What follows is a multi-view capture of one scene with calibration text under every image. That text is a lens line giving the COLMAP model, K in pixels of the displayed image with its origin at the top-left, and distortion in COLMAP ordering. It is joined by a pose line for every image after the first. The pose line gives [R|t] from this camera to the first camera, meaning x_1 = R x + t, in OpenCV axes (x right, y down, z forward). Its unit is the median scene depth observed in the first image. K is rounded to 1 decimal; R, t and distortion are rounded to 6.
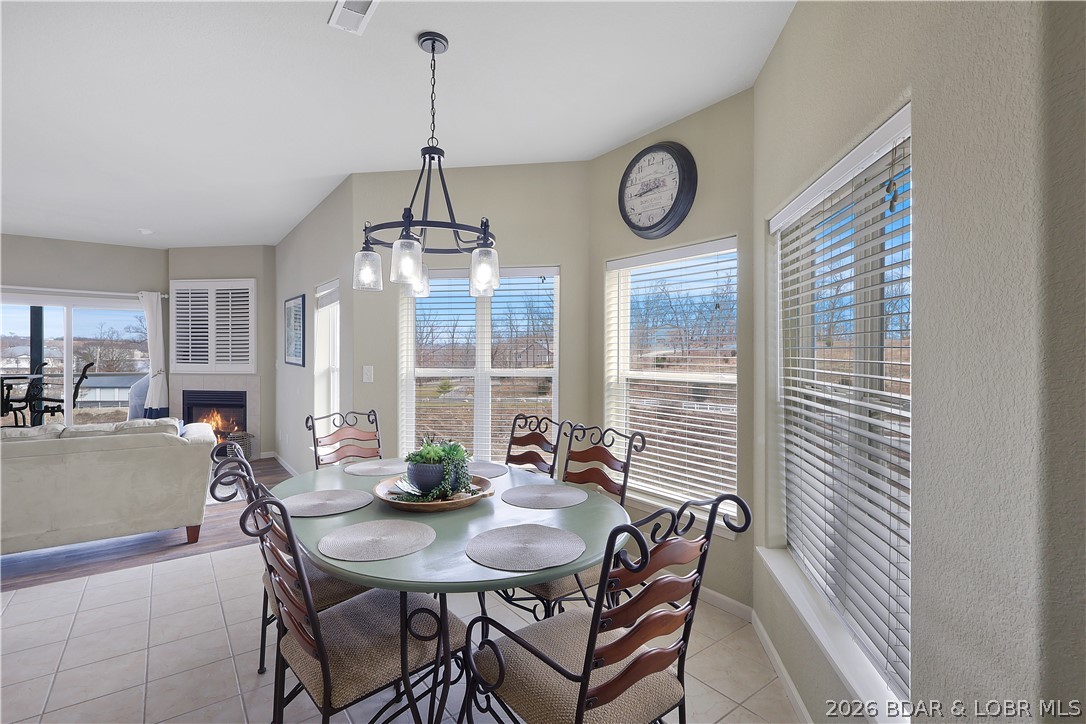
lens RADIAL K [[505.5, 0, 549.4], [0, 505.5, 357.6], [0, 0, 1]] dist [-0.008519, 0.003041]
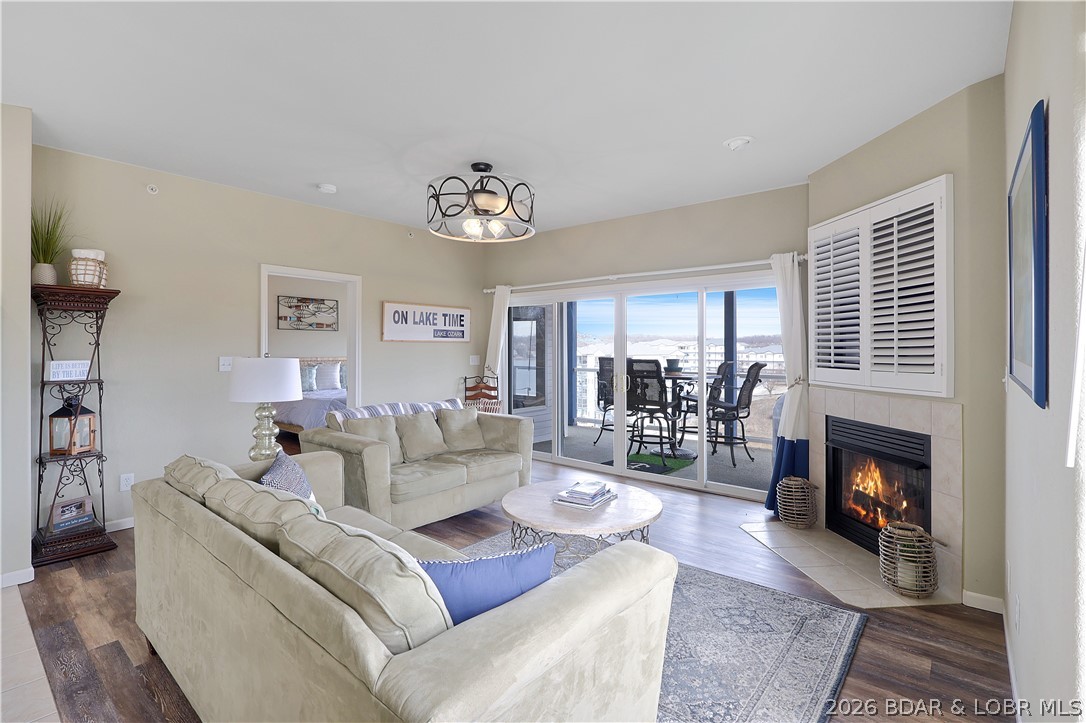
lens RADIAL K [[505.5, 0, 542.1], [0, 505.5, 347.5], [0, 0, 1]] dist [-0.008519, 0.003041]
pose [[0.220429, -0.007543, -0.975374, -0.244740], [-0.008100, 0.999921, -0.009563, -0.003963], [0.975369, 0.010009, 0.220350, 0.570653]]
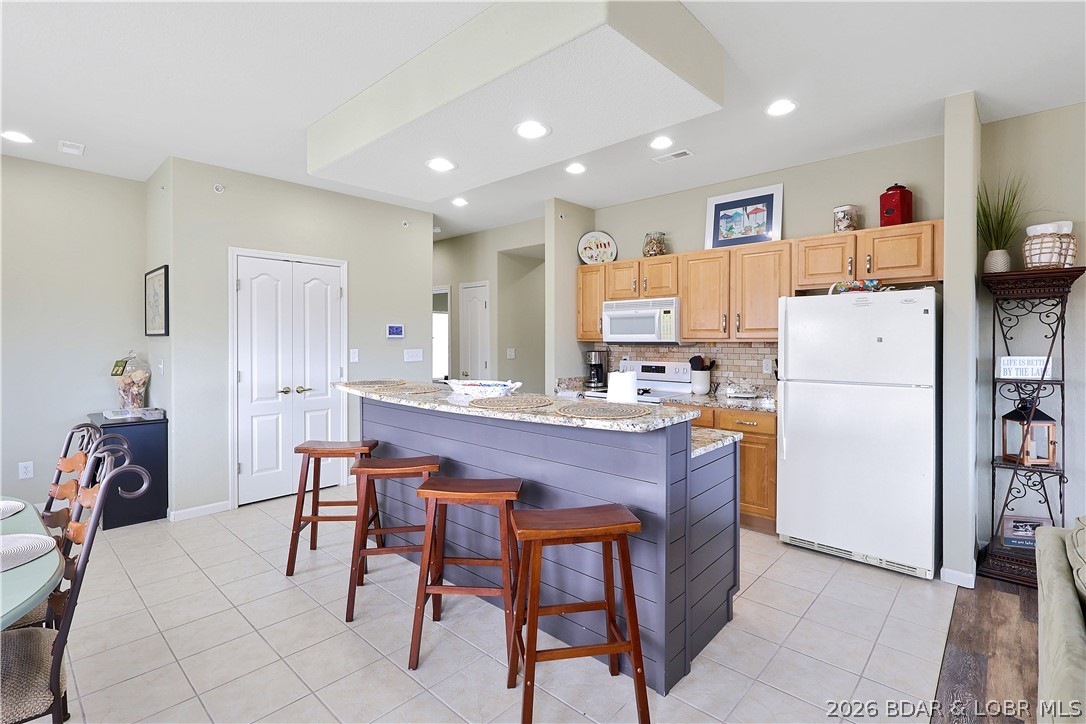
lens RADIAL K [[505.5, 0, 541.6], [0, 505.5, 347.1], [0, 0, 1]] dist [-0.008519, 0.003041]
pose [[-0.984819, -0.004771, -0.173519, -0.353392], [-0.007201, 0.999885, 0.013376, -0.002671], [0.173435, 0.014422, -0.984740, 0.578695]]
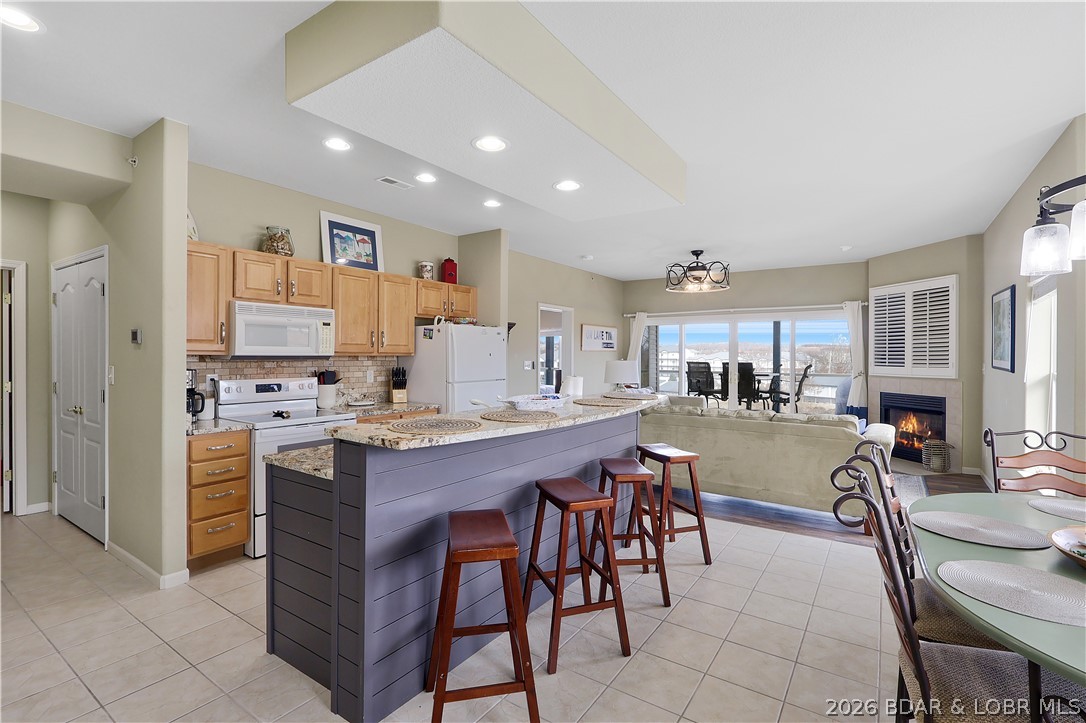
lens RADIAL K [[505.5, 0, 540.8], [0, 505.5, 359.1], [0, 0, 1]] dist [-0.008519, 0.003041]
pose [[0.310538, 0.002267, -0.950558, 0.045883], [-0.006126, 0.999981, 0.000383, 0.000465], [0.950541, 0.005704, 0.310546, 0.007573]]
